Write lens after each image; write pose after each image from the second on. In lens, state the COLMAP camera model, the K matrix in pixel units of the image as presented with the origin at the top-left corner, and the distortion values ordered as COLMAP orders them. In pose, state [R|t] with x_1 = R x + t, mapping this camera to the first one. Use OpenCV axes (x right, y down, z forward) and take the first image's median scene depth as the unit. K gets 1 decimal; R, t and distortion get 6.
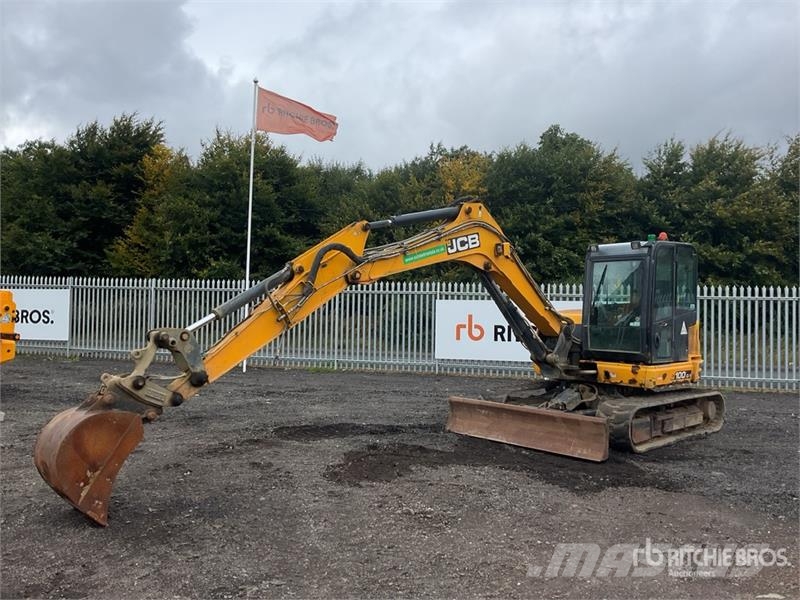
lens RADIAL K [[657.5, 0, 398.2], [0, 657.5, 300.6], [0, 0, 1]] dist [0.108023, -0.199950]
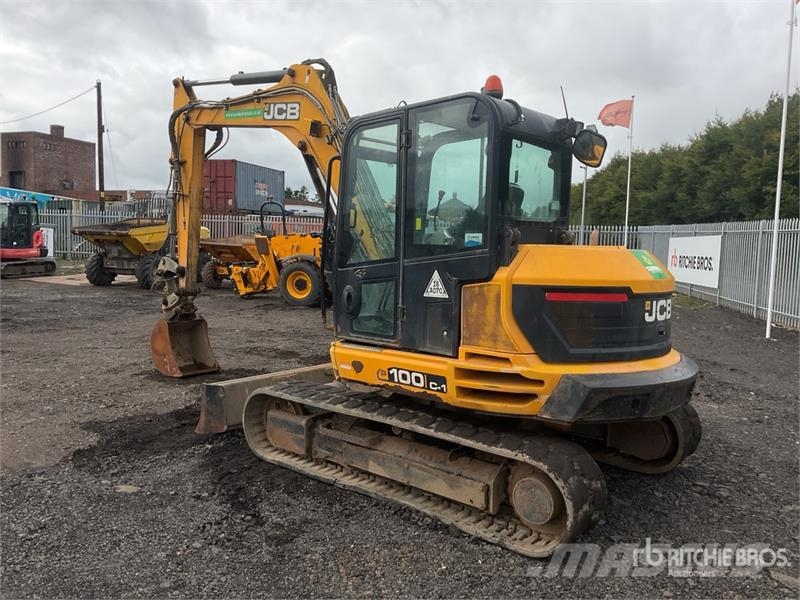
lens RADIAL K [[657.5, 0, 398.2], [0, 657.5, 300.6], [0, 0, 1]] dist [0.108023, -0.199950]
pose [[0.111327, 0.072338, -0.991148, 0.475893], [-0.003430, 0.997369, 0.072407, 0.010350], [0.993778, -0.004661, 0.111283, 0.494709]]
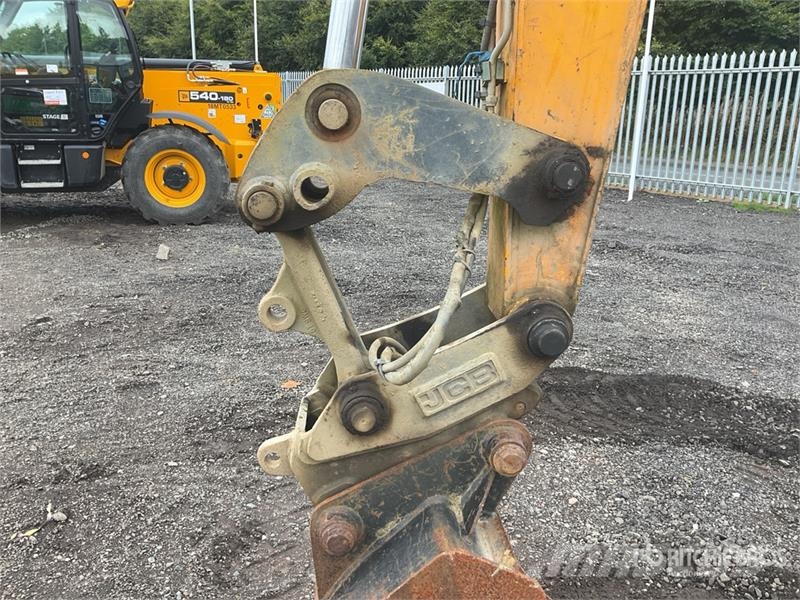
lens RADIAL K [[657.5, 0, 398.2], [0, 657.5, 300.6], [0, 0, 1]] dist [0.108023, -0.199950]
pose [[0.777920, 0.168249, -0.605420, 0.009054], [0.007179, 0.961044, 0.276303, 0.017896], [0.628323, -0.219288, 0.746407, 0.331160]]
